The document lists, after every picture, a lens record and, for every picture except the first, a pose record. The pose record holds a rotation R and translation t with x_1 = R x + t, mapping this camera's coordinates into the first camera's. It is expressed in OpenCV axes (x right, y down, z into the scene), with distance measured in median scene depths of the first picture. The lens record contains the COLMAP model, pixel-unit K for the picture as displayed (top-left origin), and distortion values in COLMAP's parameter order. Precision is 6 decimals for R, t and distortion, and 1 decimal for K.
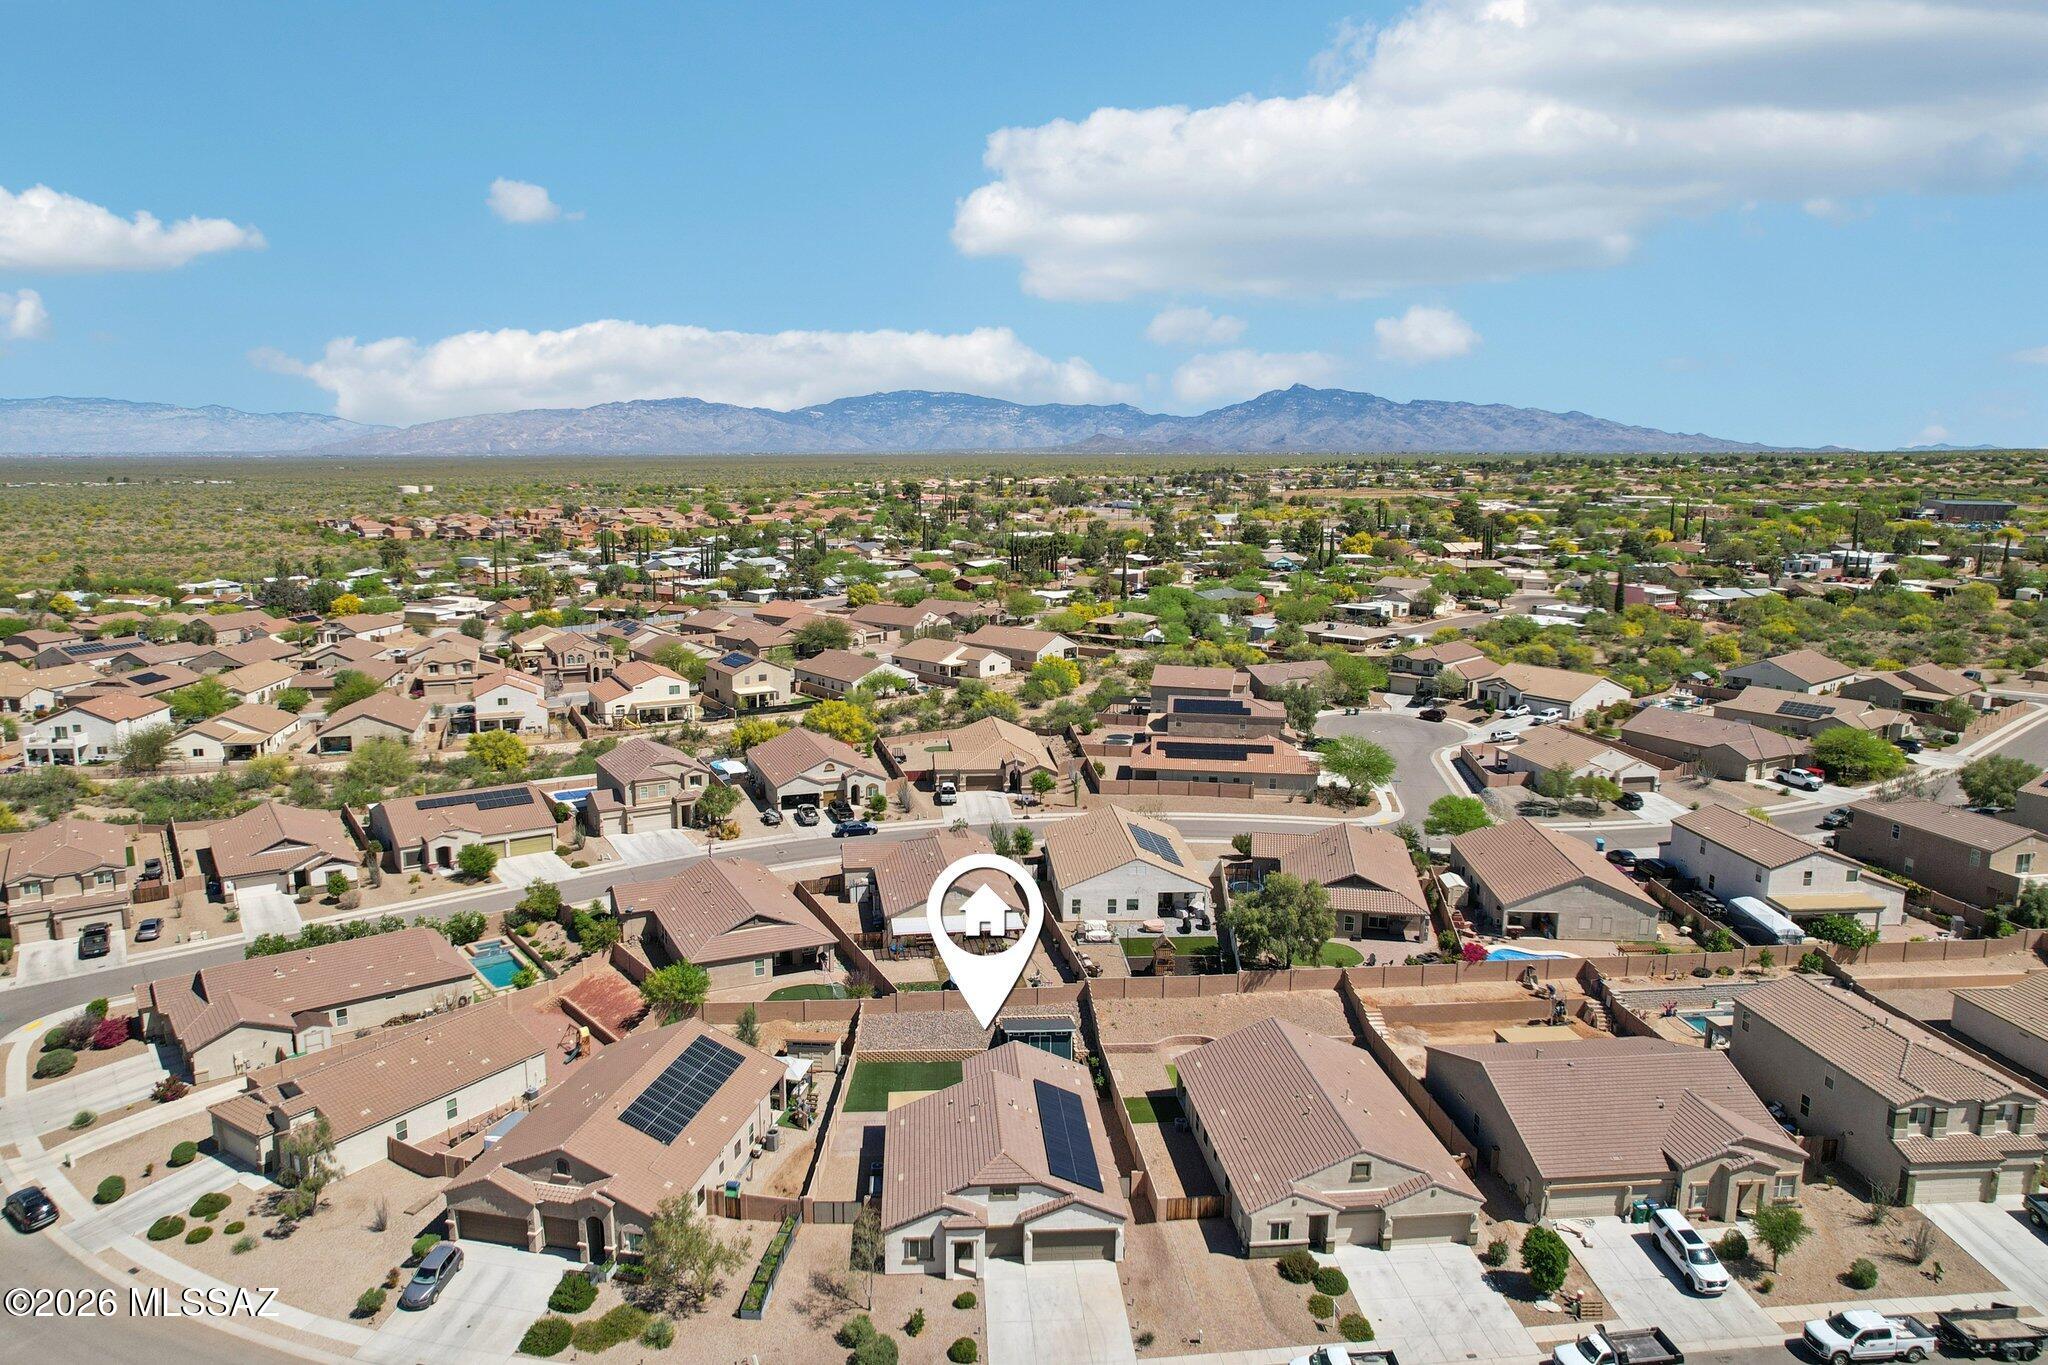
lens RADIAL K [[1337.9, 0, 1029.8], [0, 1337.9, 703.4], [0, 0, 1]] dist [-0.064093, 0.053060]
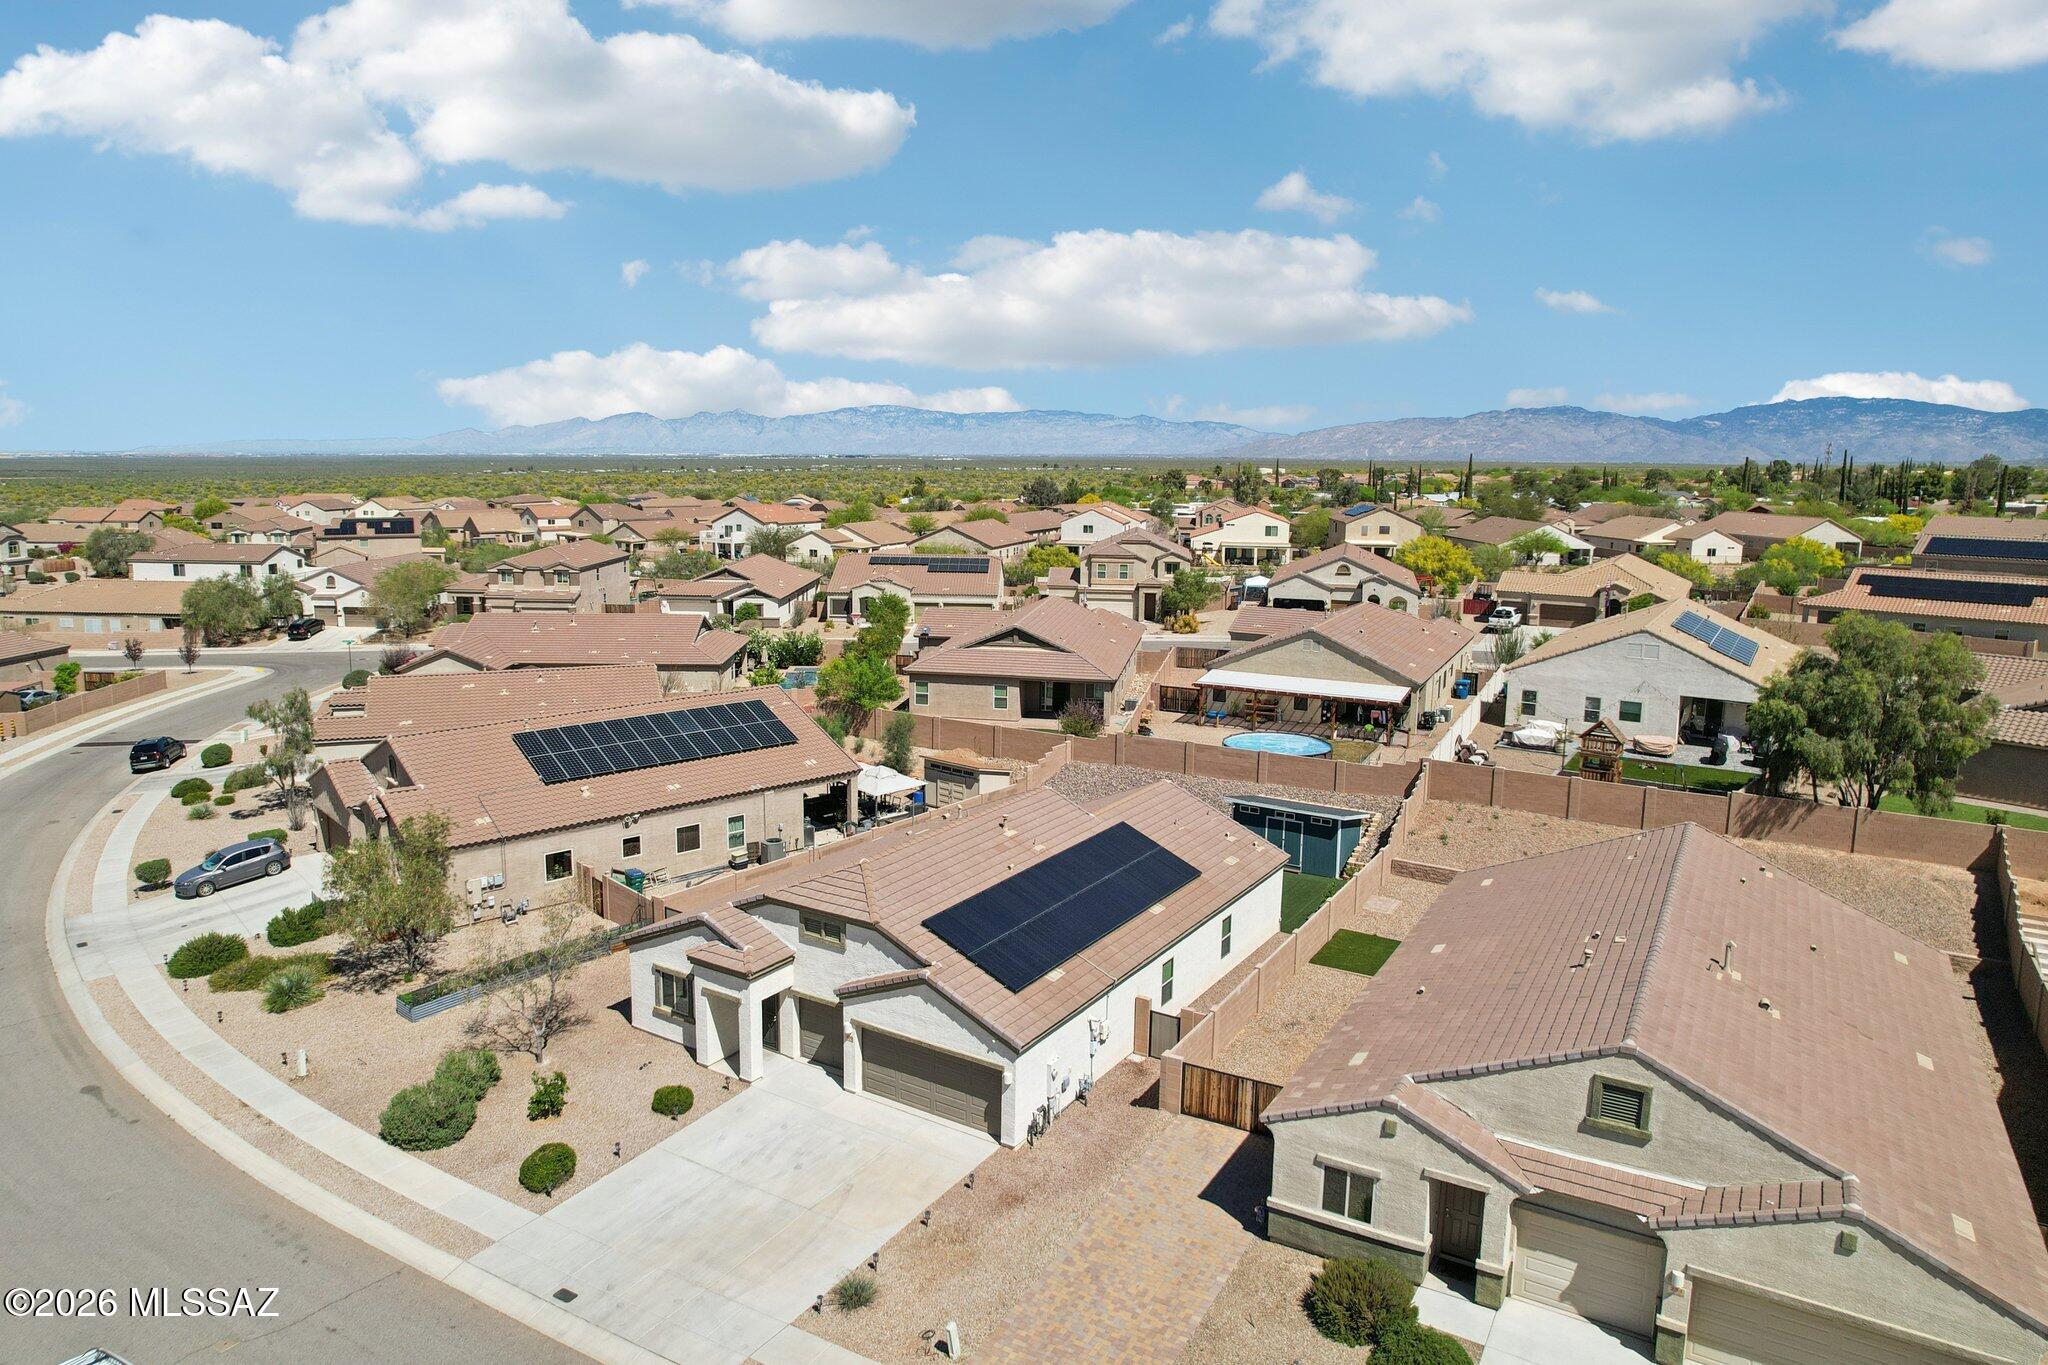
lens RADIAL K [[1313.6, 0, 1022.5], [0, 1313.6, 671.0], [0, 0, 1]] dist [-0.061376, 0.047429]
pose [[0.803769, 0.095784, -0.587180, 0.311811], [-0.111543, 0.993715, 0.009412, 0.252784], [0.584391, 0.057931, 0.809401, 0.625989]]
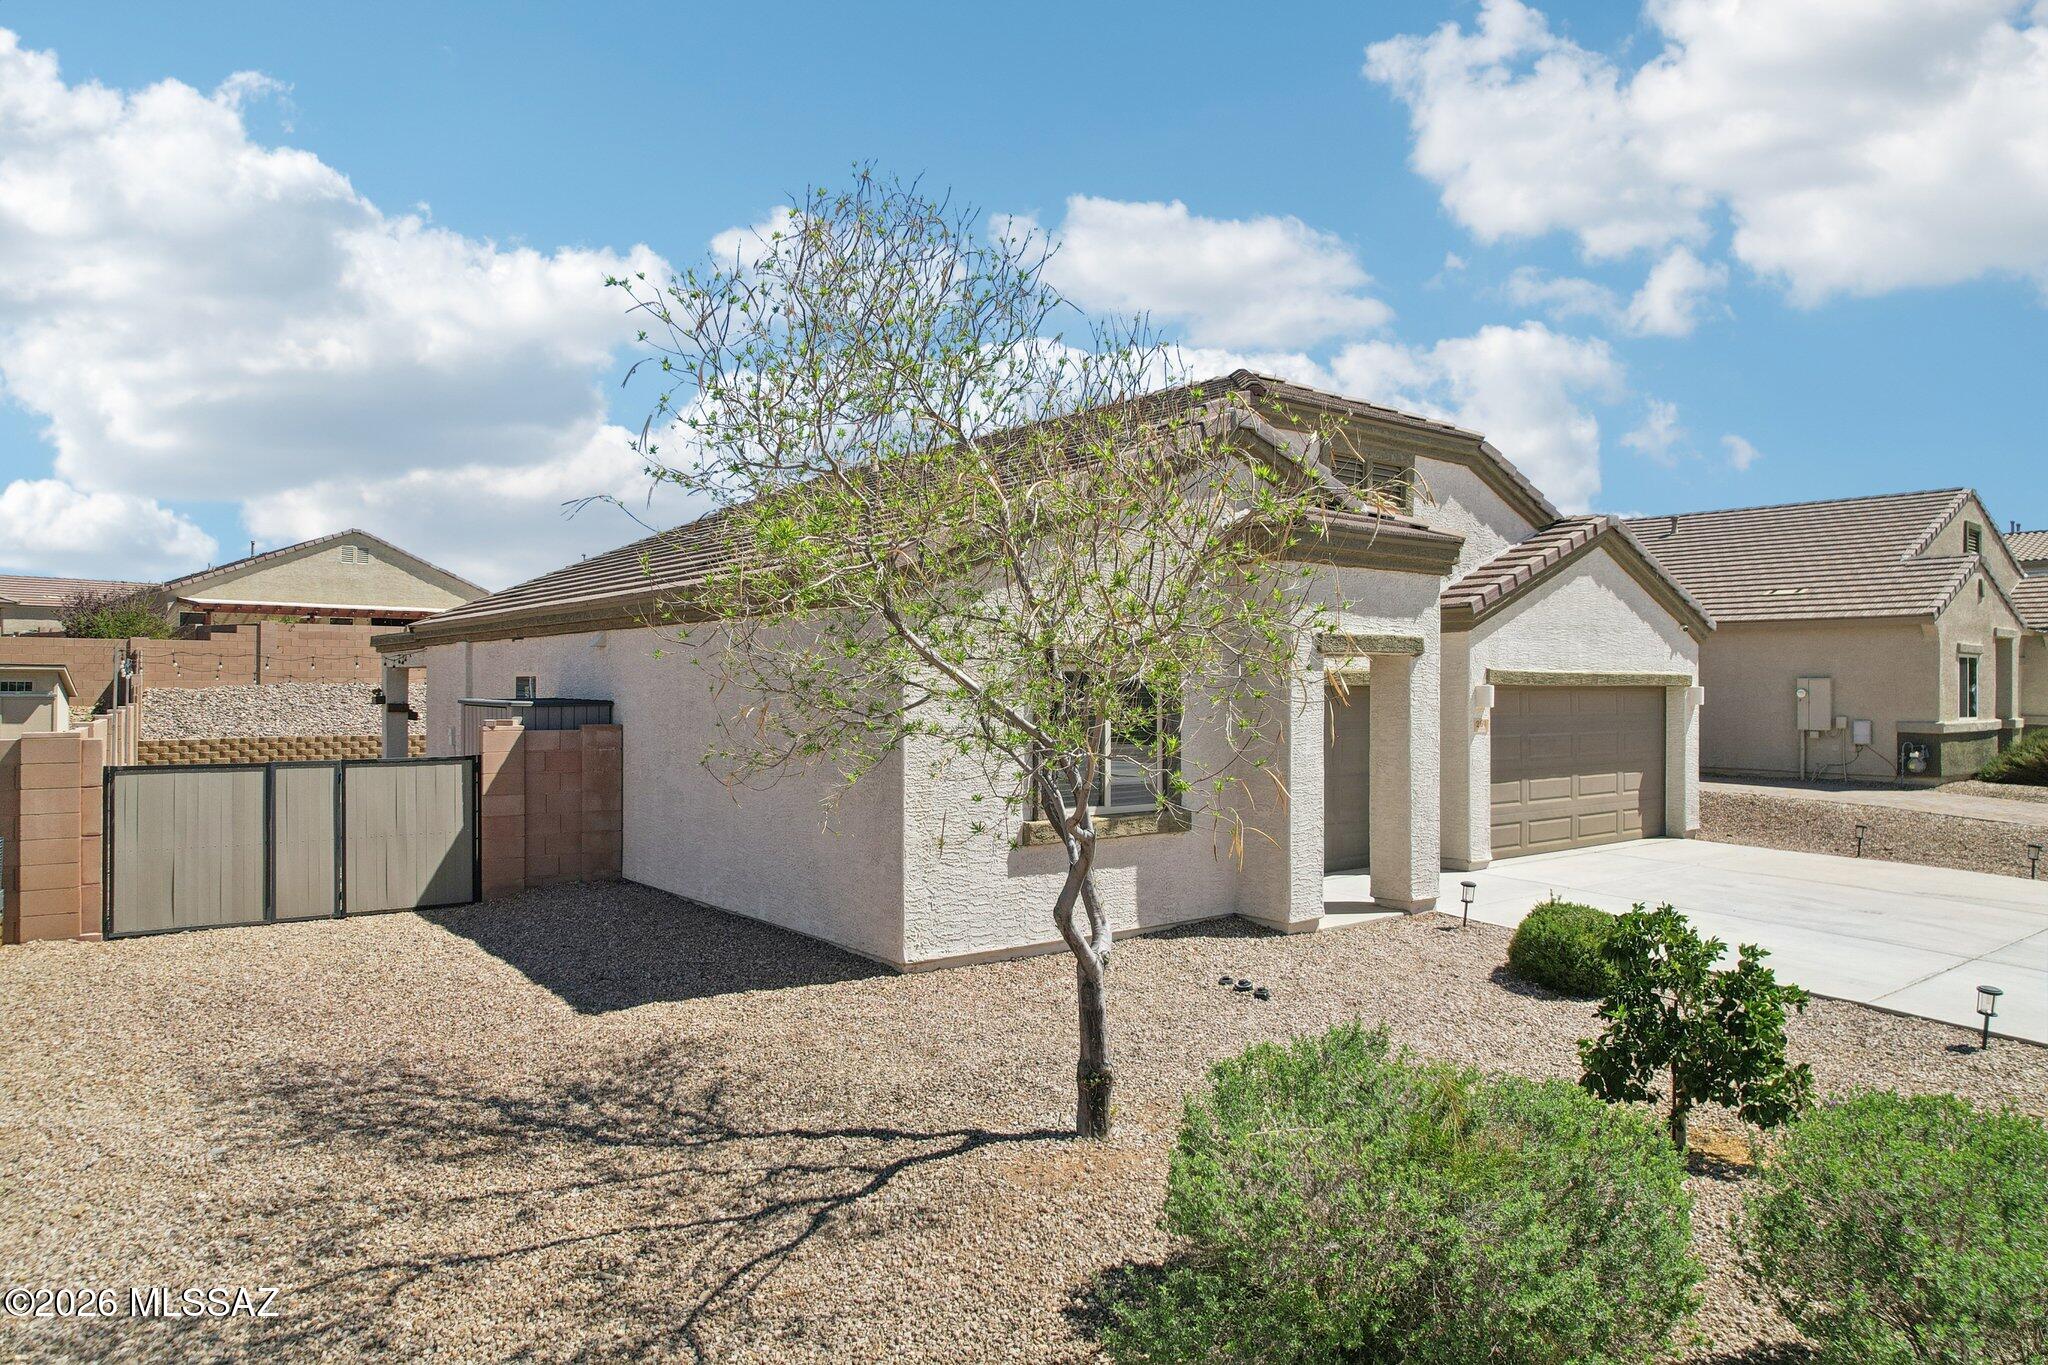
lens RADIAL K [[1312.3, 0, 1024.0], [0, 1312.3, 682.5], [0, 0, 1]] dist [-0.062829, 0.038654]
pose [[0.831993, -0.014956, 0.554585, -0.162380], [0.115231, 0.982495, -0.146374, 0.409045], [-0.542688, 0.185688, 0.819152, 0.855857]]
